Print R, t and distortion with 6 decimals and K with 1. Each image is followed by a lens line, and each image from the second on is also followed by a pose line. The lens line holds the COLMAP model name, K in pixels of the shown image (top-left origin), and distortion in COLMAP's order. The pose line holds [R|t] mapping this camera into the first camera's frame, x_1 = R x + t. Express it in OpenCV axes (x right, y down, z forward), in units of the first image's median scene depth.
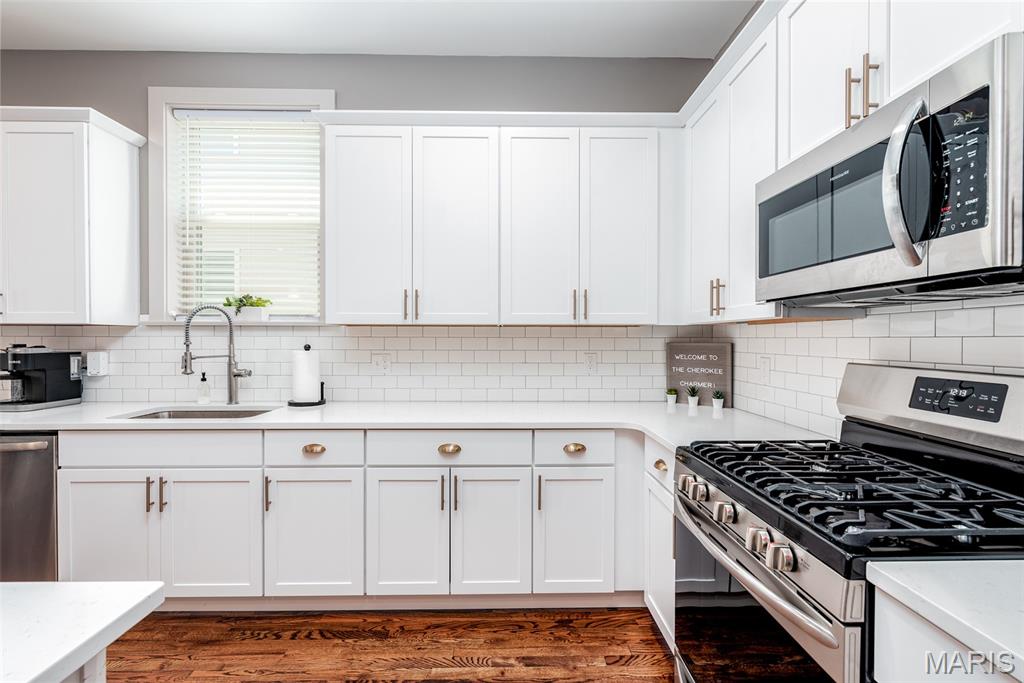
lens RADIAL K [[440.9, 0, 512.0], [0, 440.9, 341.5], [0, 0, 1]] dist [0.001185, 0.000075]
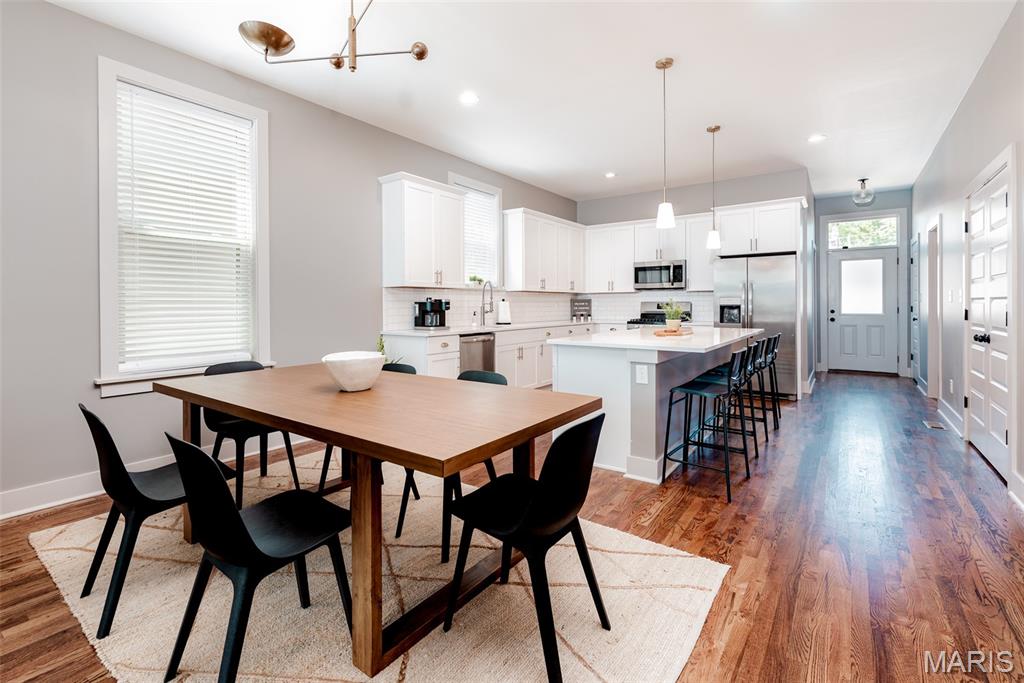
lens RADIAL K [[469.3, 0, 494.0], [0, 469.3, 306.9], [0, 0, 1]] dist [0.000416, -0.000103]
pose [[0.614327, -0.007484, 0.789016, -2.598487], [0.012167, 0.999926, 0.000011, 0.051575], [-0.788958, 0.009593, 0.614372, -0.518478]]
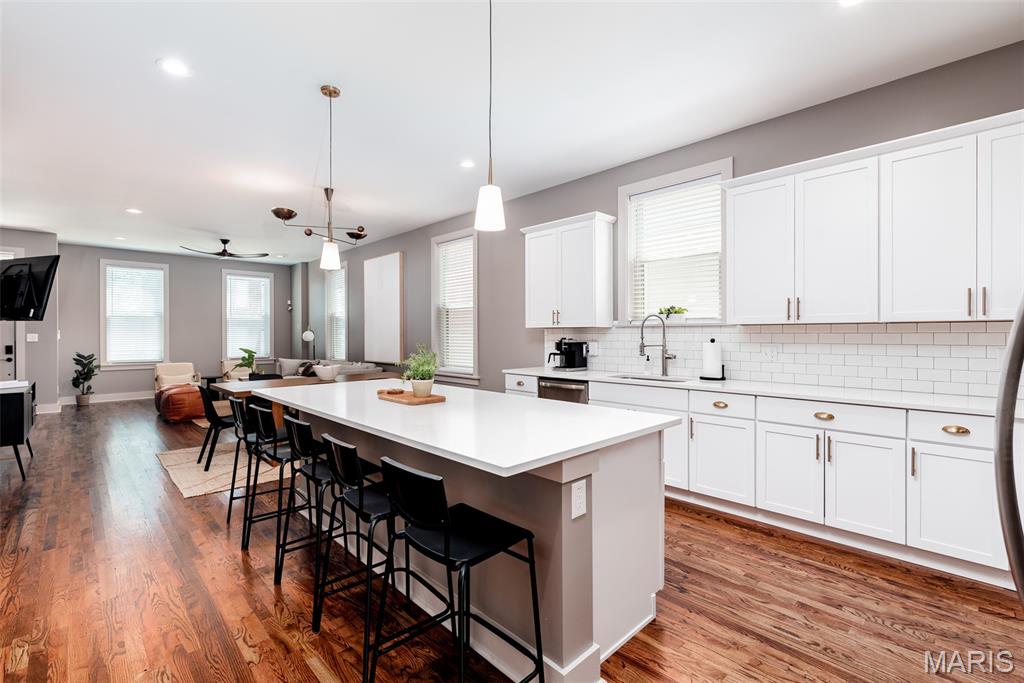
lens RADIAL K [[452.9, 0, 500.3], [0, 452.9, 336.4], [0, 0, 1]] dist [0.001000, -0.000200]
pose [[0.670147, 0.000870, -0.742228, 0.187690], [-0.002158, 0.999997, -0.000776, 0.002928], [0.742225, 0.002122, 0.670147, -0.557409]]
